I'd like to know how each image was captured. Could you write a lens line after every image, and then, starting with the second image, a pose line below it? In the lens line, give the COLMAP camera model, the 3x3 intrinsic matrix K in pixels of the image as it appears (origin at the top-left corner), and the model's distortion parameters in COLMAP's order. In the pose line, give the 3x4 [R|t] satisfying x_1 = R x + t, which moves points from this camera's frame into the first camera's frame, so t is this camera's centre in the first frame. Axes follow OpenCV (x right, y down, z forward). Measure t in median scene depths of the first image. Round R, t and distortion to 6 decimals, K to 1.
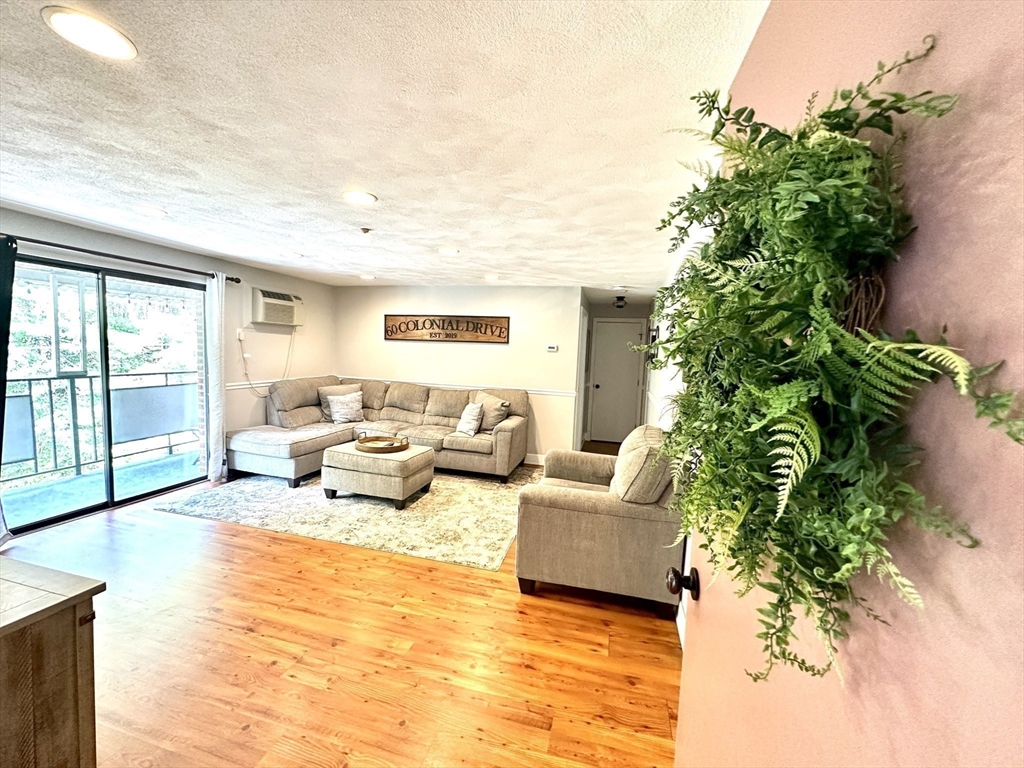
lens RADIAL K [[407.8, 0, 509.8], [0, 407.8, 384.0], [0, 0, 1]] dist [-0.001738, 0.000186]
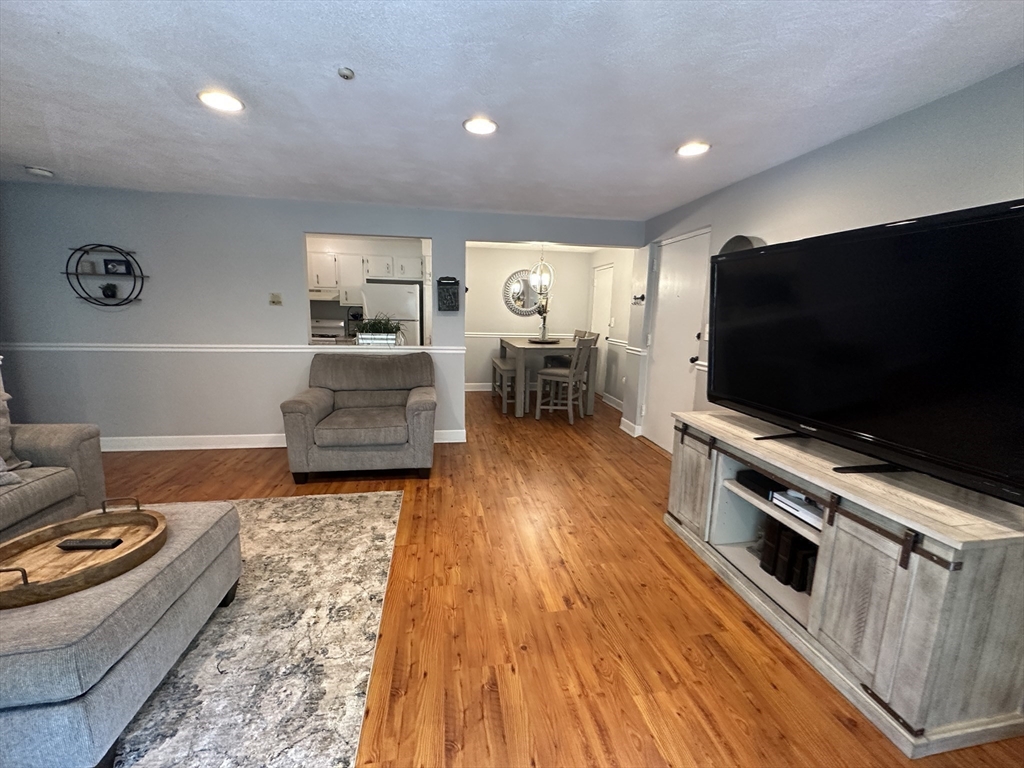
lens RADIAL K [[407.8, 0, 510.4], [0, 407.8, 376.1], [0, 0, 1]] dist [-0.001738, 0.000186]
pose [[-0.412450, -0.197279, 0.889363, -0.881105], [0.030587, 0.972721, 0.229955, -0.084001], [-0.910467, 0.122048, -0.395165, 0.907751]]
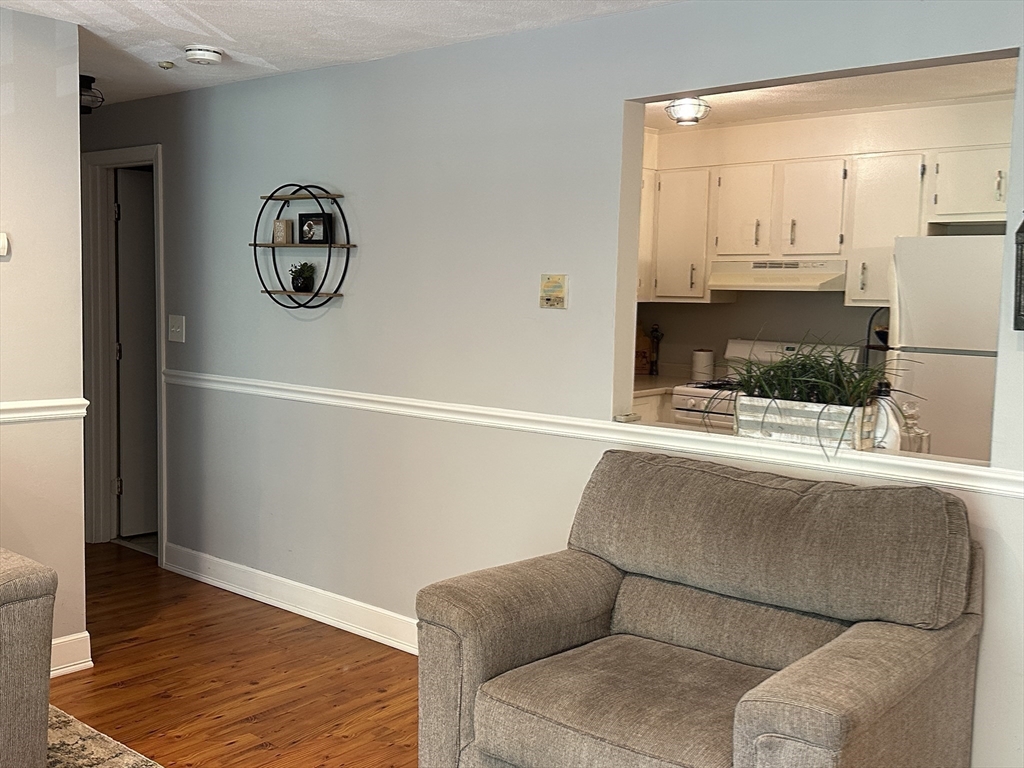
lens RADIAL K [[1044.5, 0, 528.7], [0, 1044.5, 381.2], [0, 0, 1]] dist [0.054500, 0.000000]
pose [[0.429408, -0.108243, 0.896601, -0.549664], [0.066532, 0.993885, 0.088123, -0.056639], [-0.900657, 0.021812, 0.433984, 0.596529]]
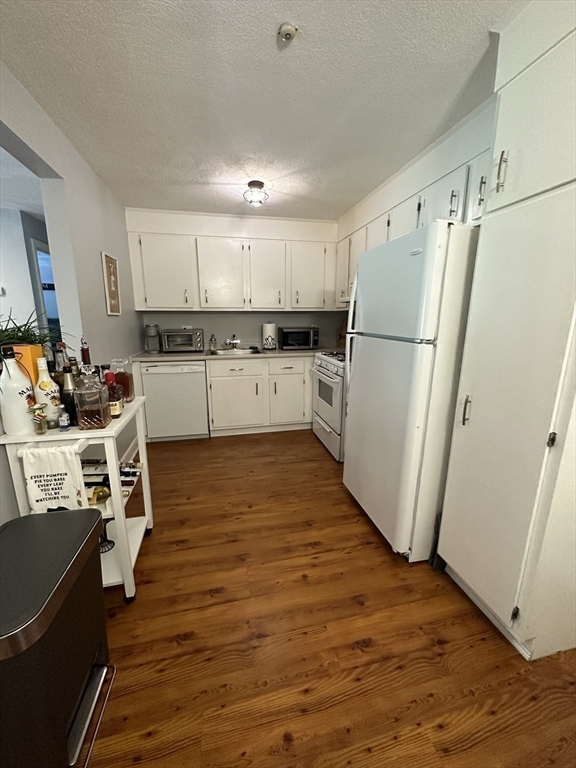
lens RADIAL K [[305.9, 0, 289.1], [0, 305.9, 383.7], [0, 0, 1]] dist [-0.001738, 0.000186]
pose [[0.883767, -0.127425, 0.450243, 0.479180], [0.060475, 0.985241, 0.160132, 0.046706], [-0.464003, -0.114290, 0.878430, 0.288973]]
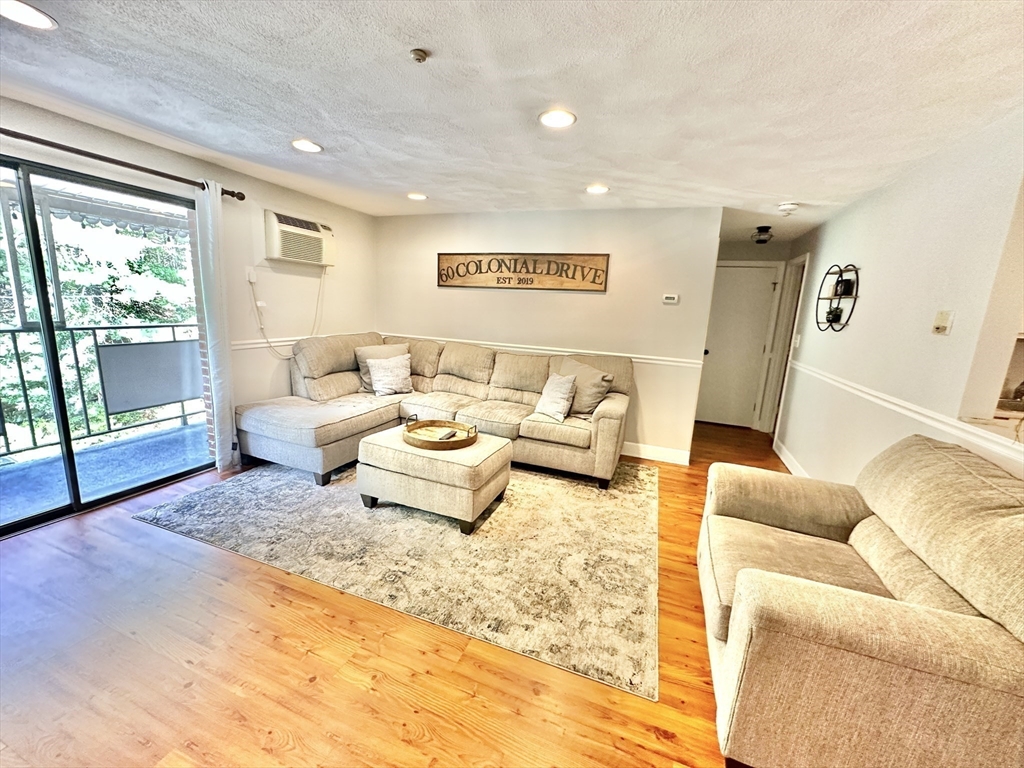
lens RADIAL K [[407.8, 0, 510.5], [0, 407.8, 385.3], [0, 0, 1]] dist [-0.001738, 0.000186]
pose [[0.994754, 0.030588, -0.097615, -0.149247], [-0.019997, 0.993985, 0.107680, -0.014323], [0.100322, -0.105163, 0.989382, 0.385310]]
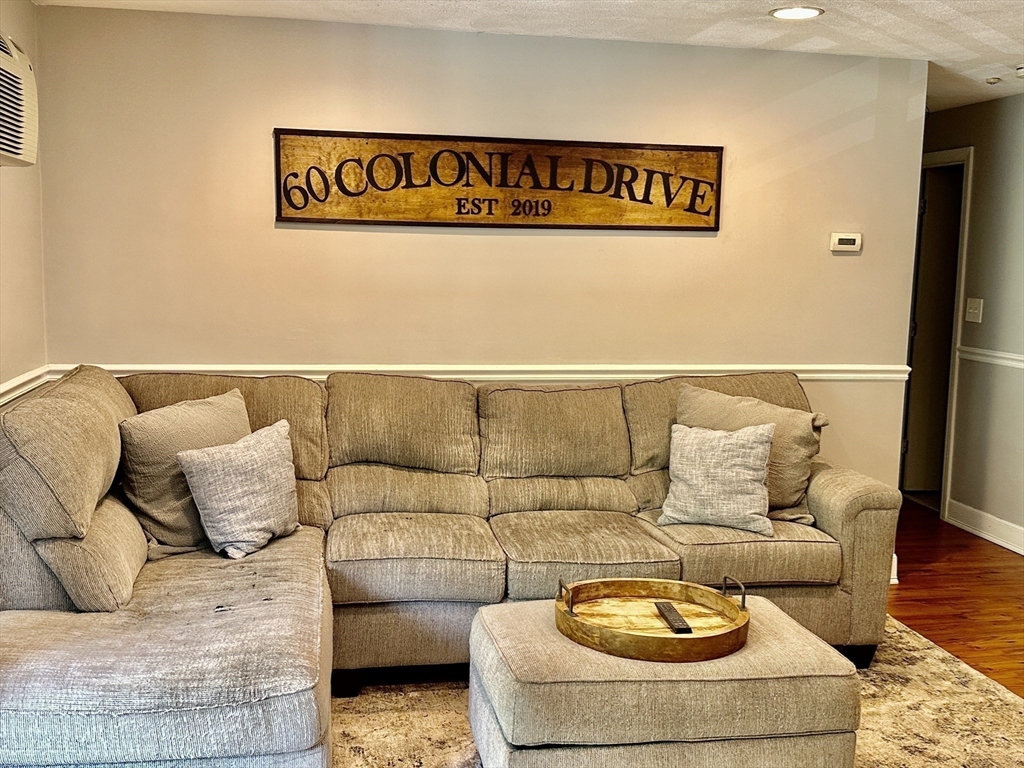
lens RADIAL K [[1044.5, 0, 531.5], [0, 1044.5, 381.0], [0, 0, 1]] dist [0.054500, 0.000000]
pose [[0.899266, -0.074884, 0.430945, -0.782284], [0.051221, 0.996486, 0.066272, -0.067682], [-0.434393, -0.037523, 0.899941, 0.482370]]
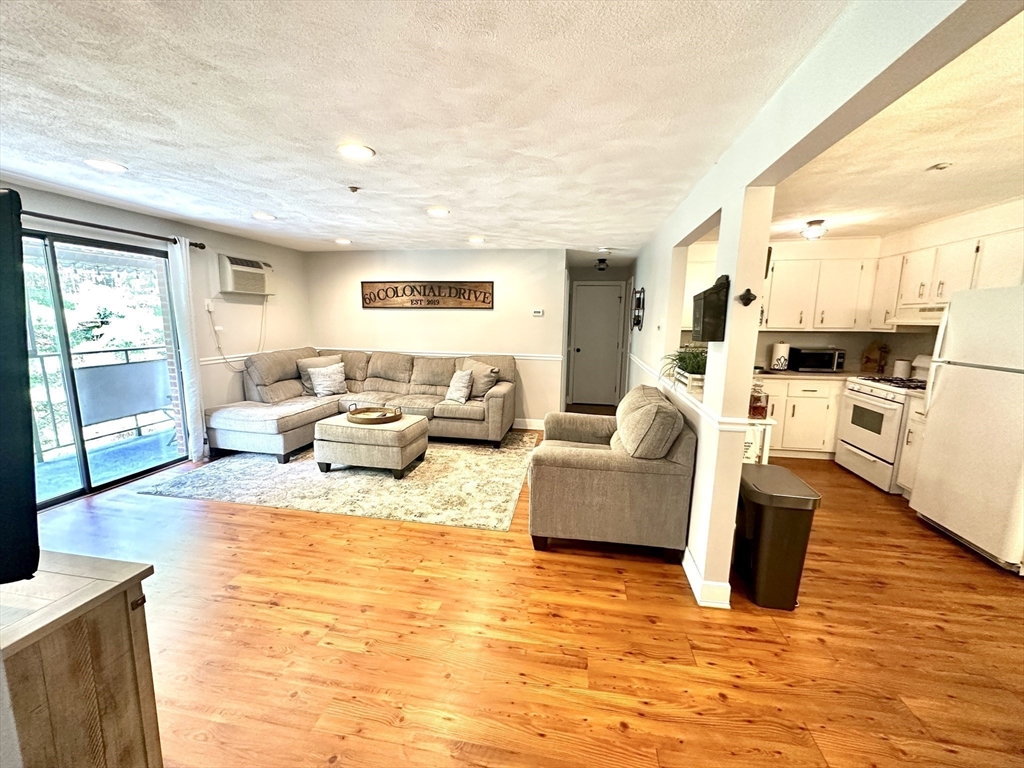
lens RADIAL K [[407.8, 0, 510.2], [0, 407.8, 384.0], [0, 0, 1]] dist [-0.001738, 0.000186]
pose [[0.996098, -0.037570, 0.079863, -0.074436], [0.031040, 0.996191, 0.081482, 0.003657], [-0.082620, -0.078685, 0.993470, 0.004139]]
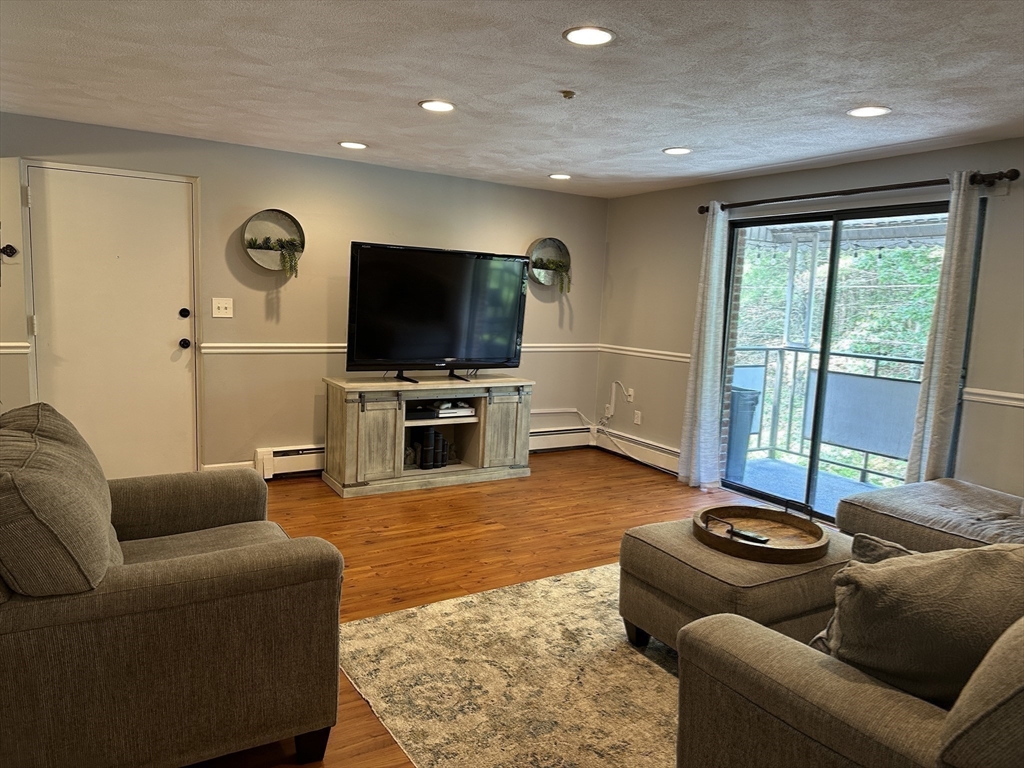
lens RADIAL K [[701.8, 0, 505.4], [0, 701.8, 386.8], [0, 0, 1]] dist [-0.006295, -0.001896]
pose [[-0.693439, 0.017412, -0.720305, 0.418493], [-0.128293, 0.980749, 0.147215, -0.074194], [0.709002, 0.194494, -0.677855, 1.476508]]
